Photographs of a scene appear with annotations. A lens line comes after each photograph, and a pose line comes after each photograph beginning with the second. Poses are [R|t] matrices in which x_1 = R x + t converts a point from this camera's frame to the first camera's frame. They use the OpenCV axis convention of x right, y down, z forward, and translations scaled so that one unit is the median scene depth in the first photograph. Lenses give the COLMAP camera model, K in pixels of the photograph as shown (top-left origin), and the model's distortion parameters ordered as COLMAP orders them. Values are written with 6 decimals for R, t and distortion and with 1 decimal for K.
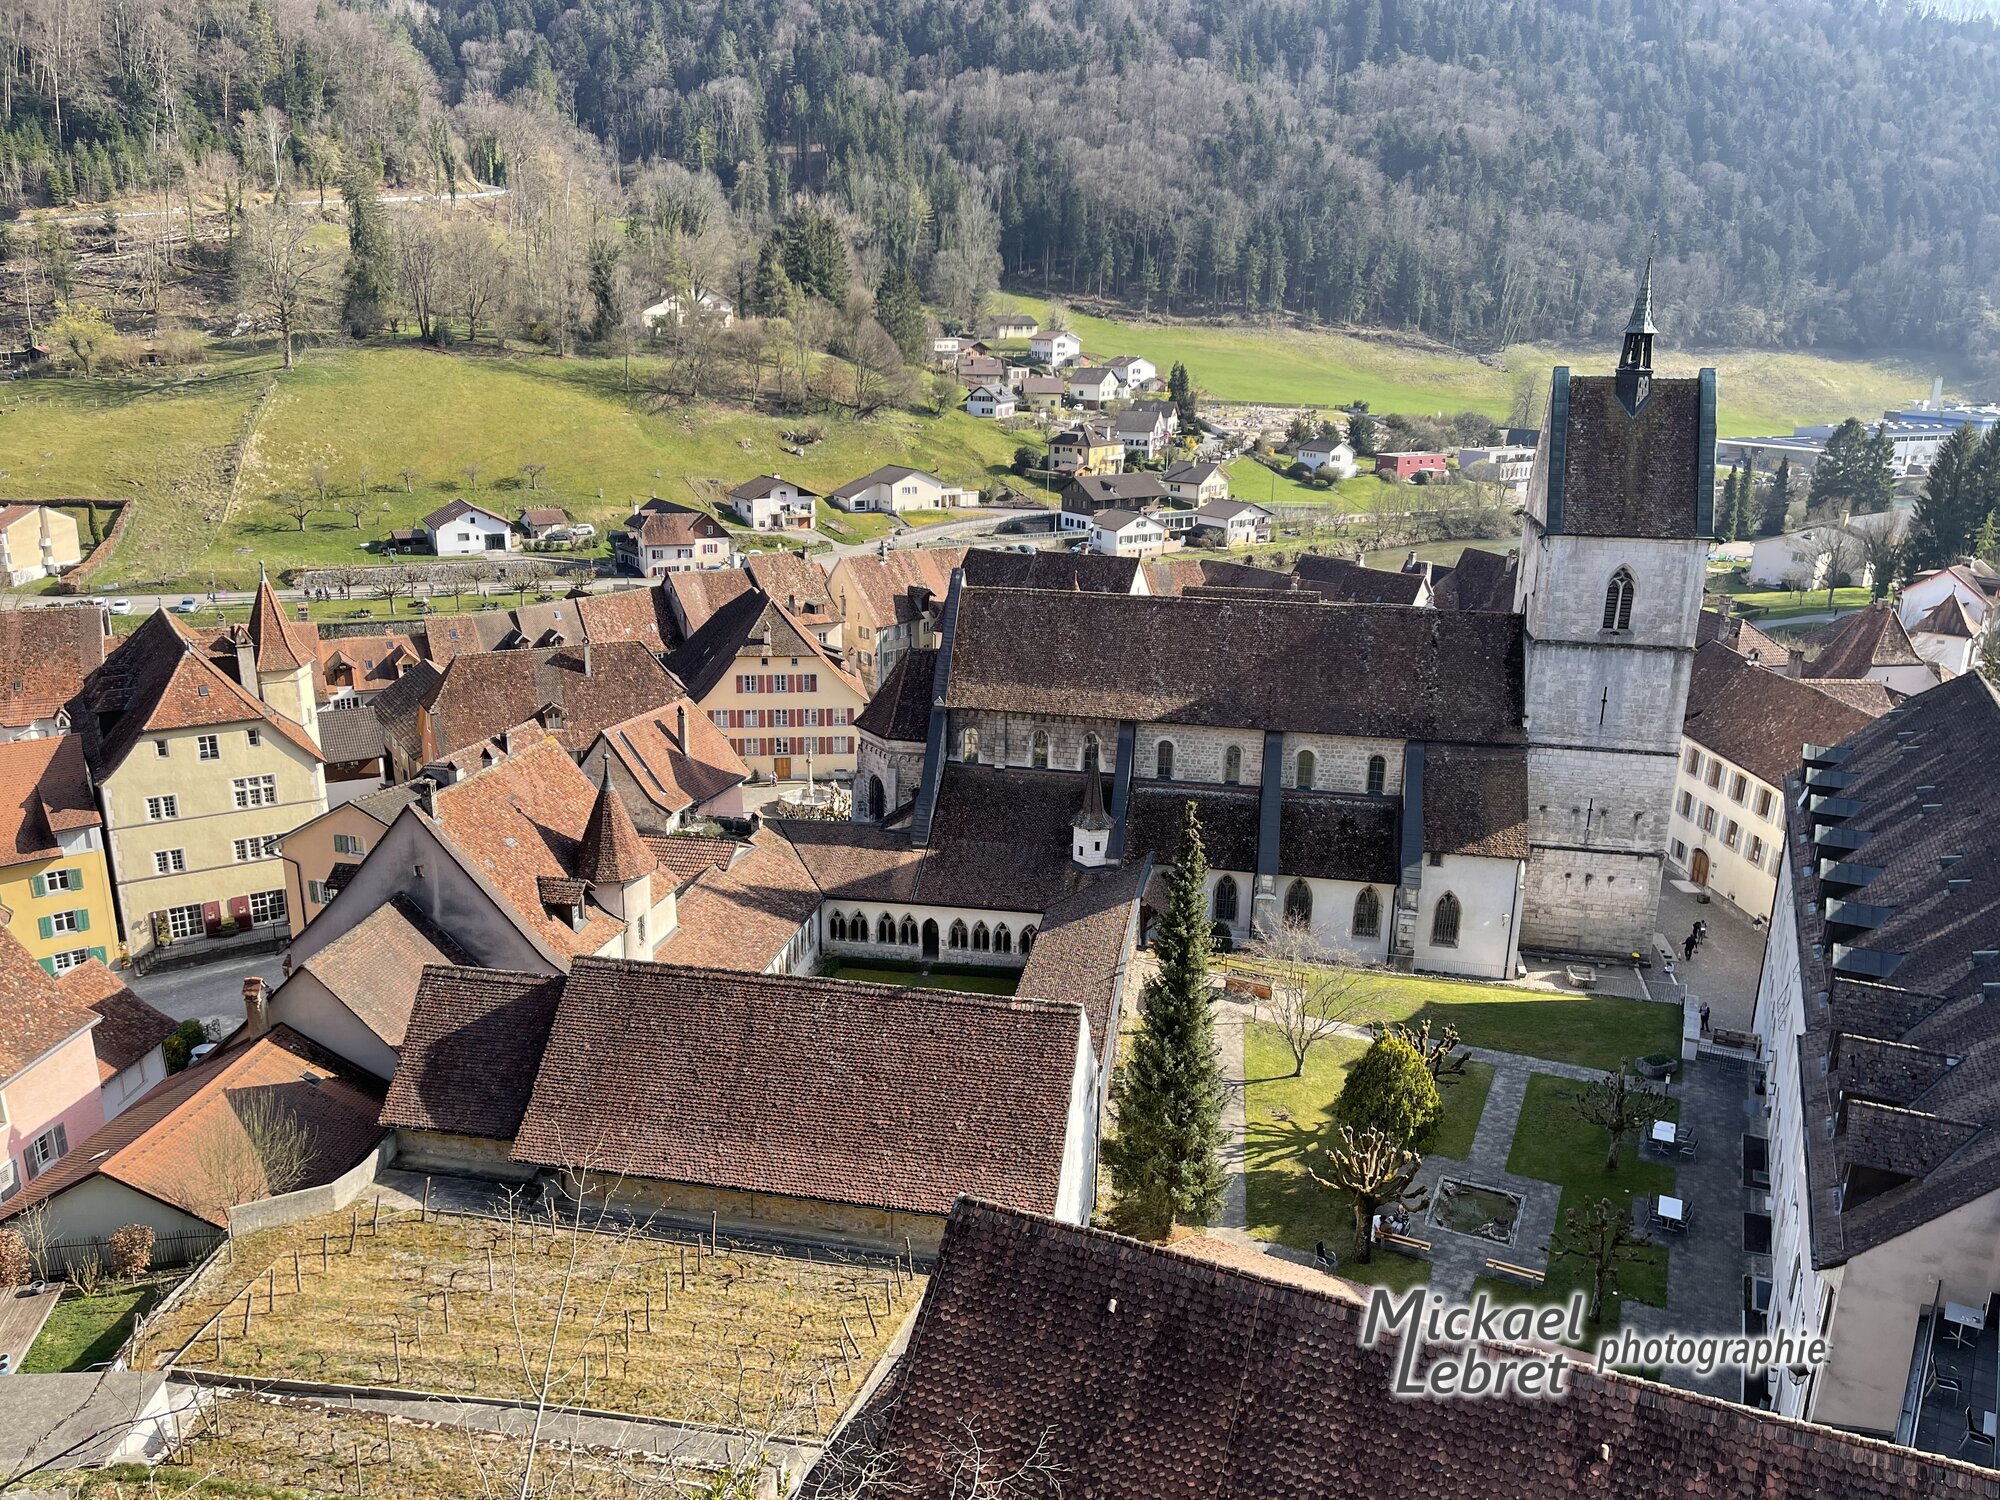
lens RADIAL K [[1511.4, 0, 995.7], [0, 1511.4, 752.0], [0, 0, 1]] dist [0.041977, -0.052602]
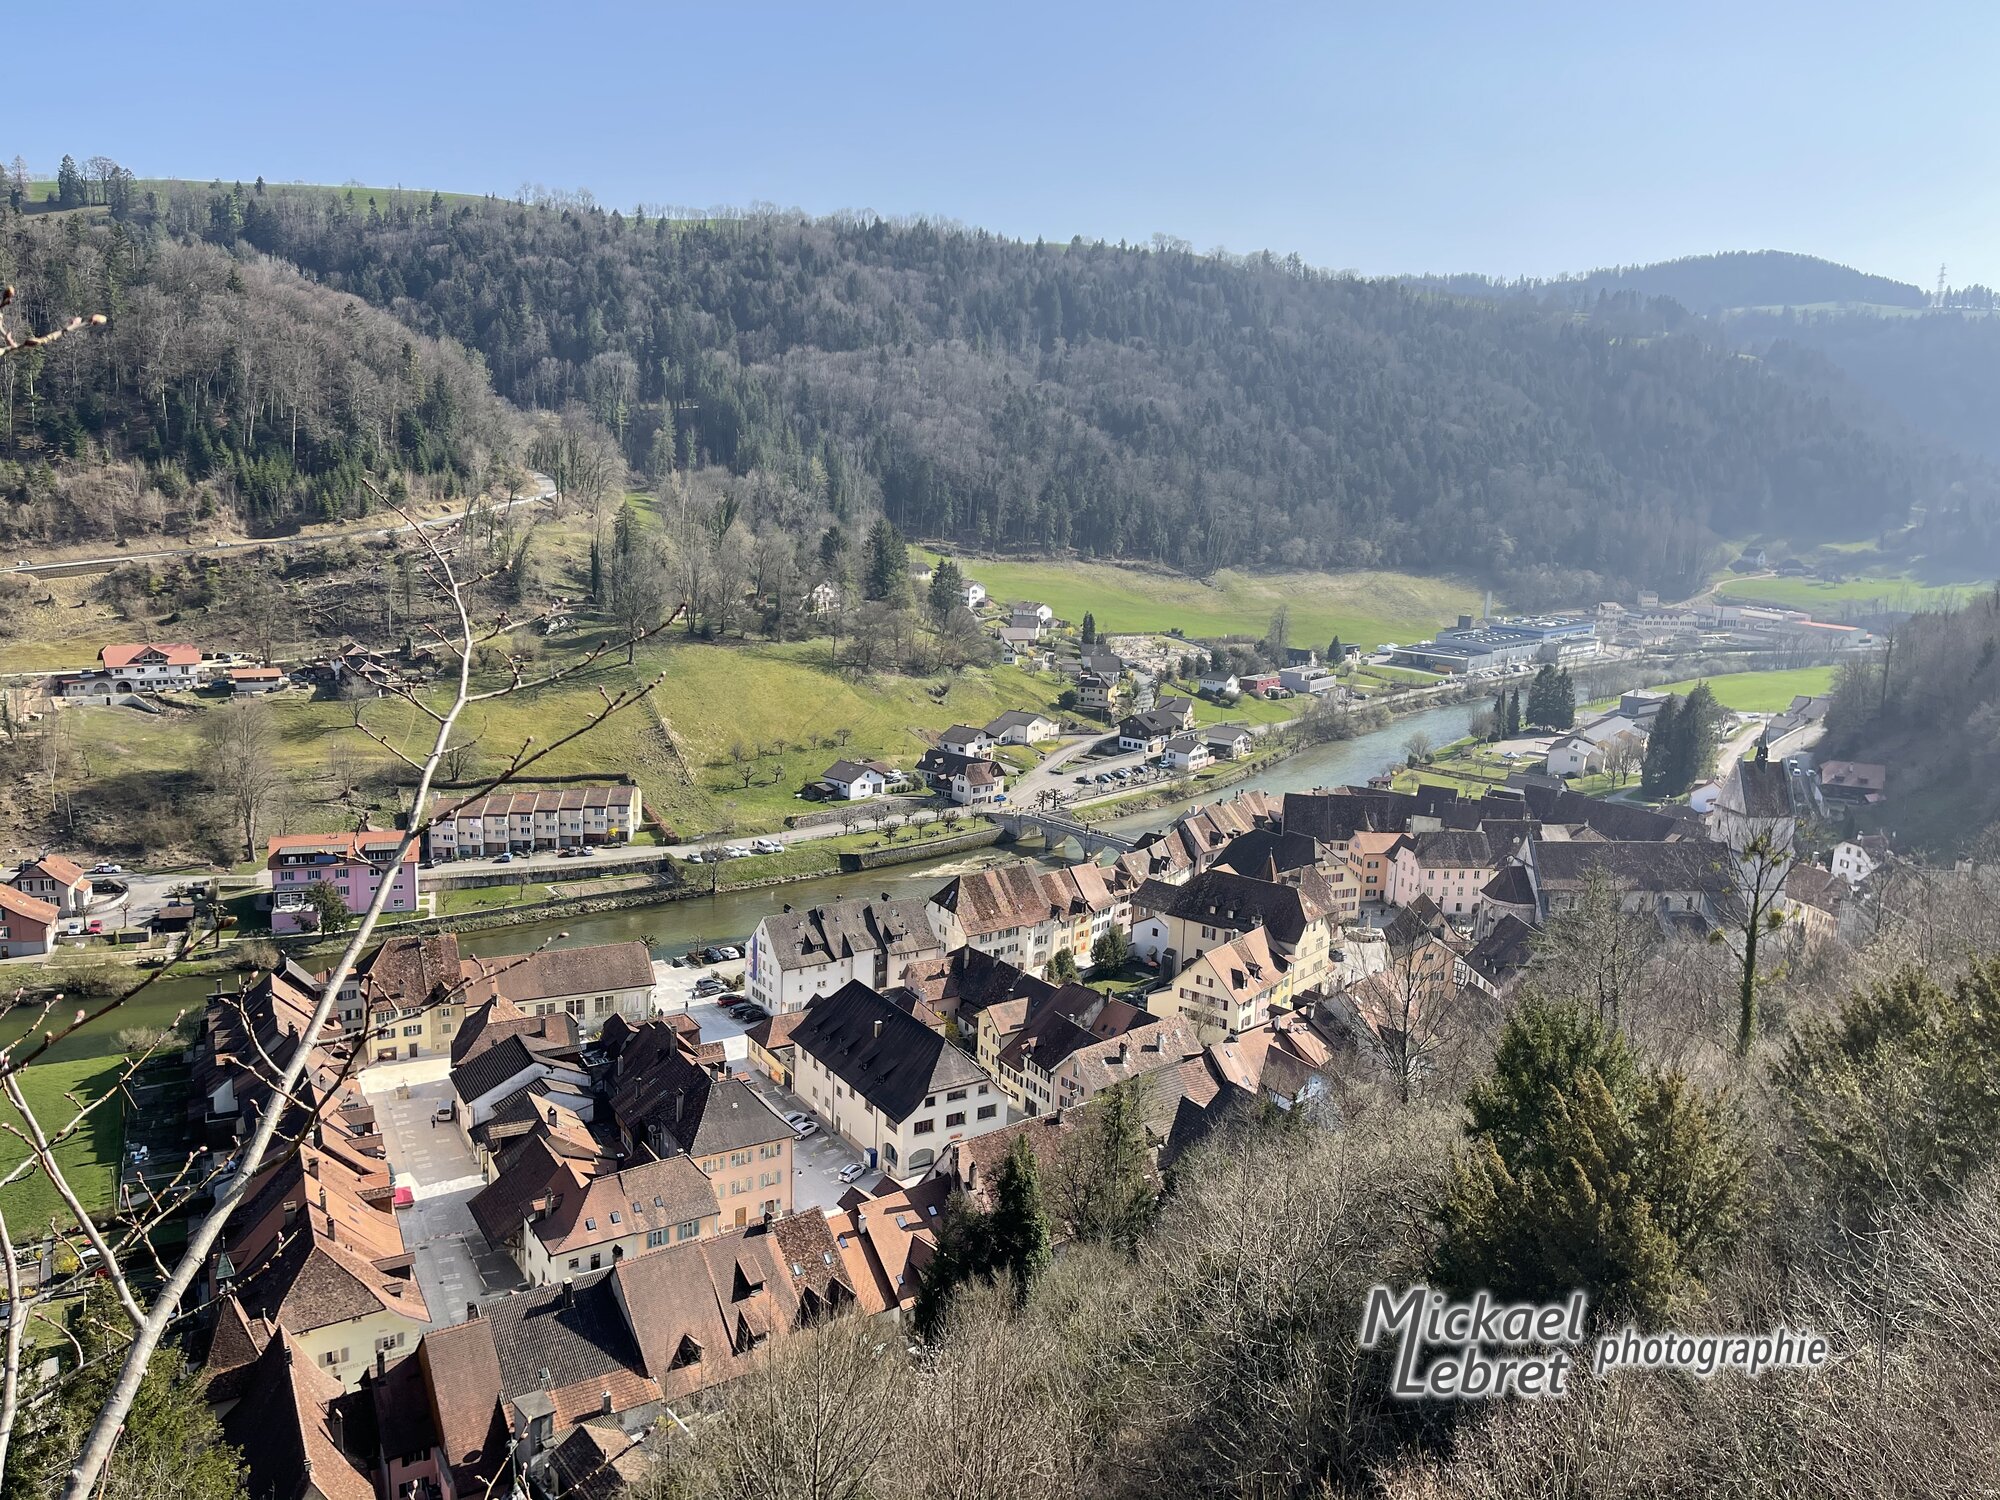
lens RADIAL K [[1511.4, 0, 992.9], [0, 1511.4, 754.9], [0, 0, 1]] dist [0.041977, -0.052602]
pose [[0.946829, -0.043001, 0.318850, -0.294923], [0.069014, 0.995105, -0.070735, -0.023869], [-0.314248, 0.088979, 0.945162, -0.198279]]
